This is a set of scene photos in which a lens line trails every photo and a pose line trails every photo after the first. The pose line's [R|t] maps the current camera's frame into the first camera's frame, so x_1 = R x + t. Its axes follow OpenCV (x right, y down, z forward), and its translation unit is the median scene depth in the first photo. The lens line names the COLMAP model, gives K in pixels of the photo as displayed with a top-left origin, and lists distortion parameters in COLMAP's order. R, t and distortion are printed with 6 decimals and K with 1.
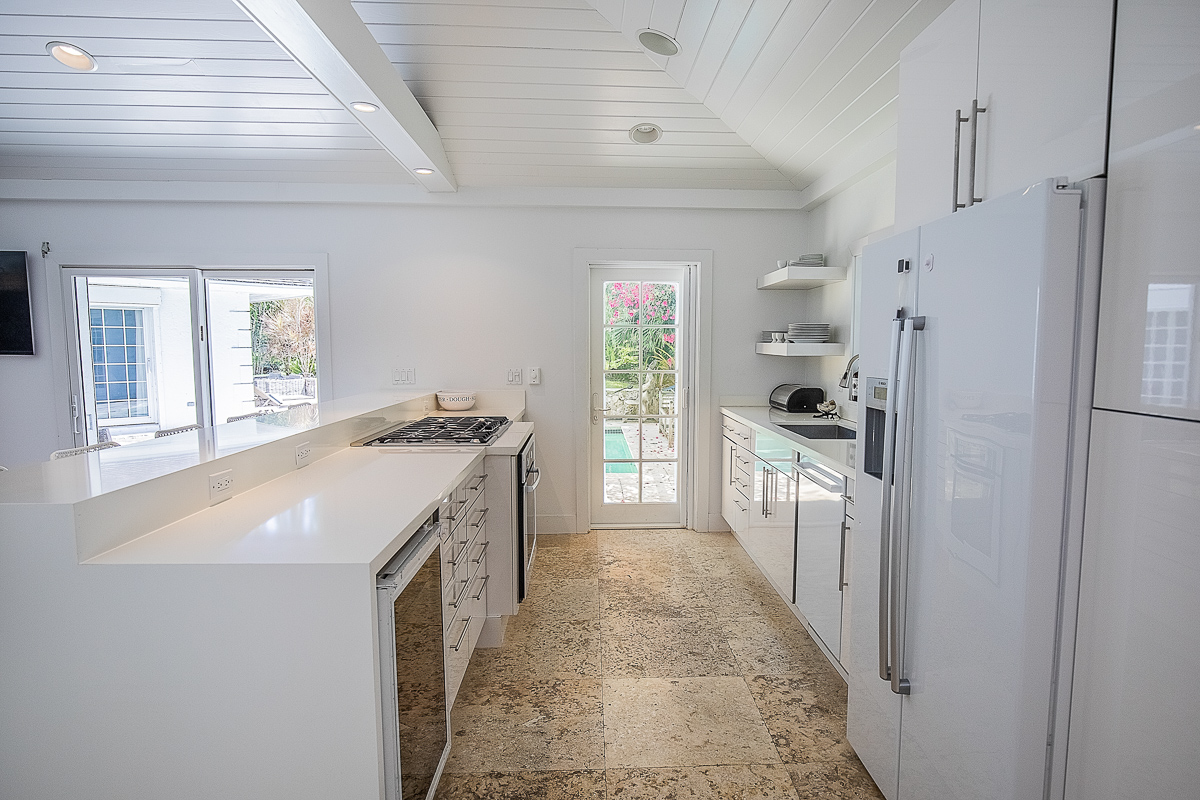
lens RADIAL K [[664.0, 0, 604.4], [0, 664.0, 403.5], [0, 0, 1]] dist [-0.004569, -0.000376]
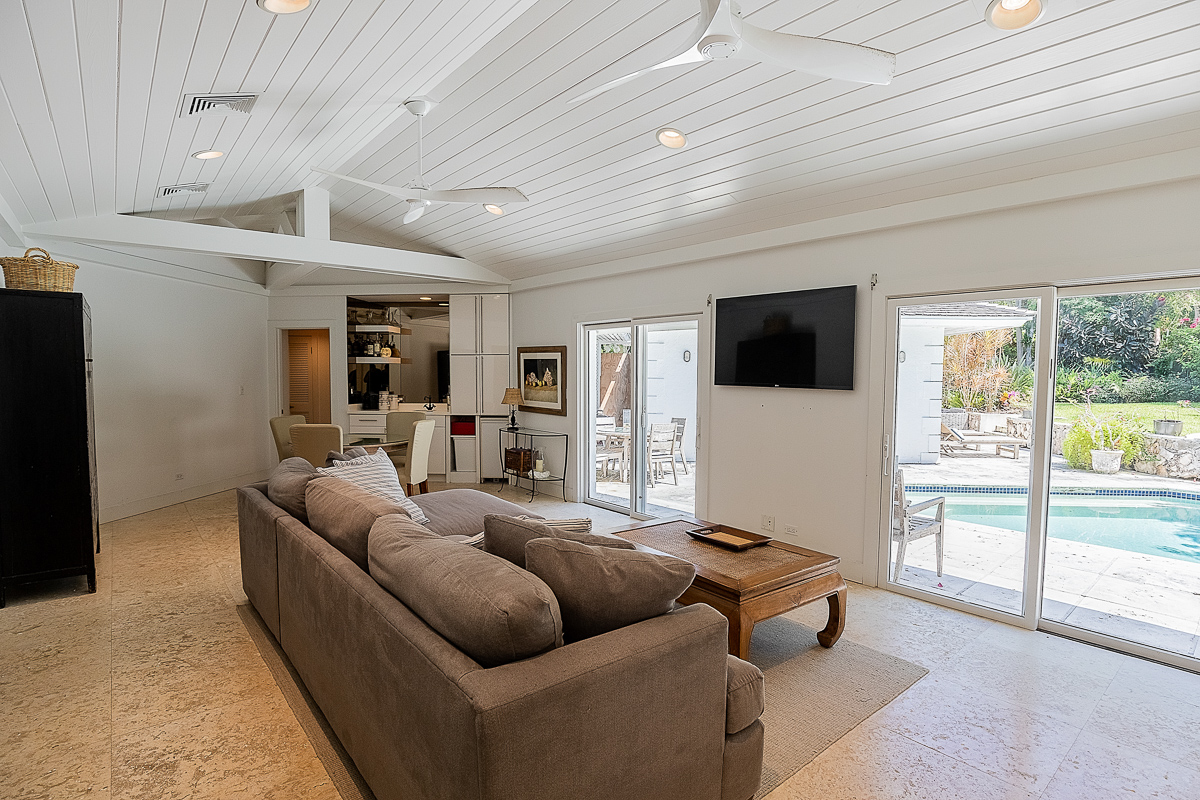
lens RADIAL K [[590.6, 0, 605.3], [0, 590.6, 404.6], [0, 0, 1]] dist [-0.015443, -0.000290]
pose [[0.612866, 0.044321, -0.788943, -0.354300], [-0.076723, 0.997046, -0.003588, -0.019187], [0.786453, 0.062729, 0.614456, 0.158373]]
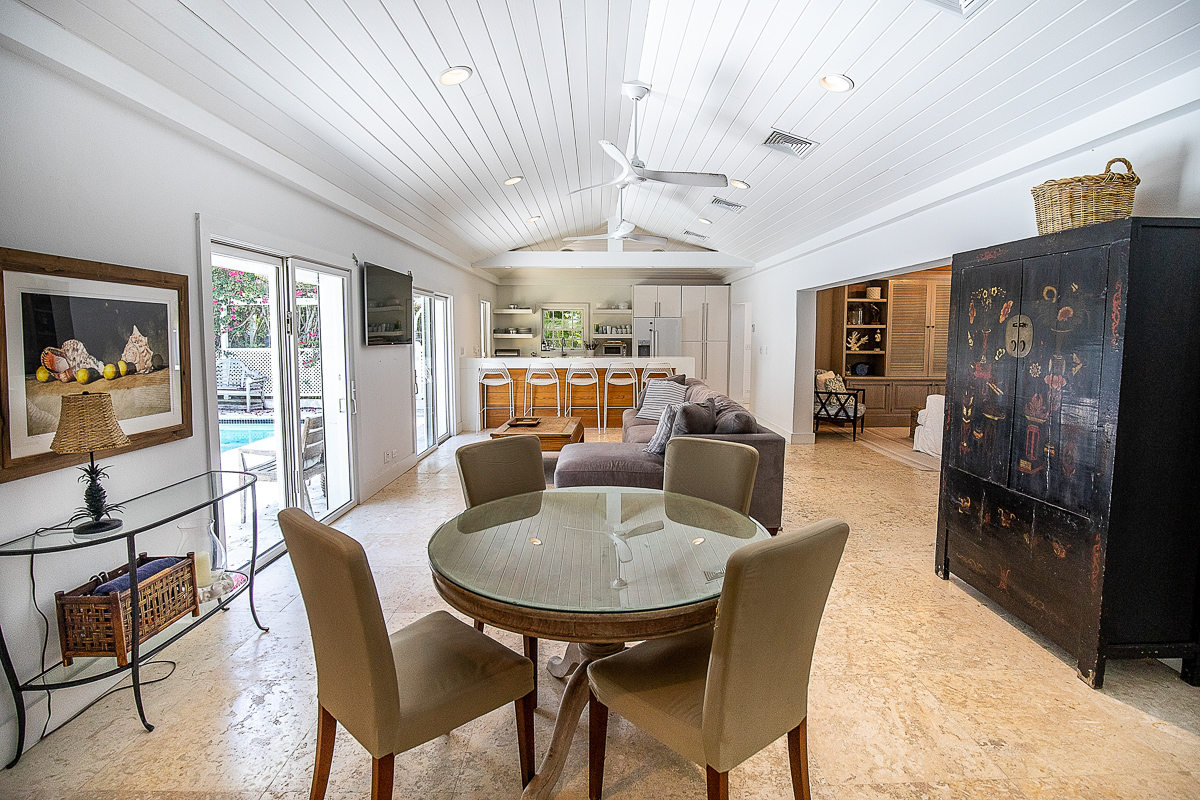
lens RADIAL K [[590.6, 0, 596.2], [0, 590.6, 391.8], [0, 0, 1]] dist [-0.015443, -0.000290]
pose [[0.041443, -0.103391, 0.993777, -2.148676], [0.088150, 0.991131, 0.099439, -0.060774], [-0.995245, 0.083480, 0.050190, 0.495011]]
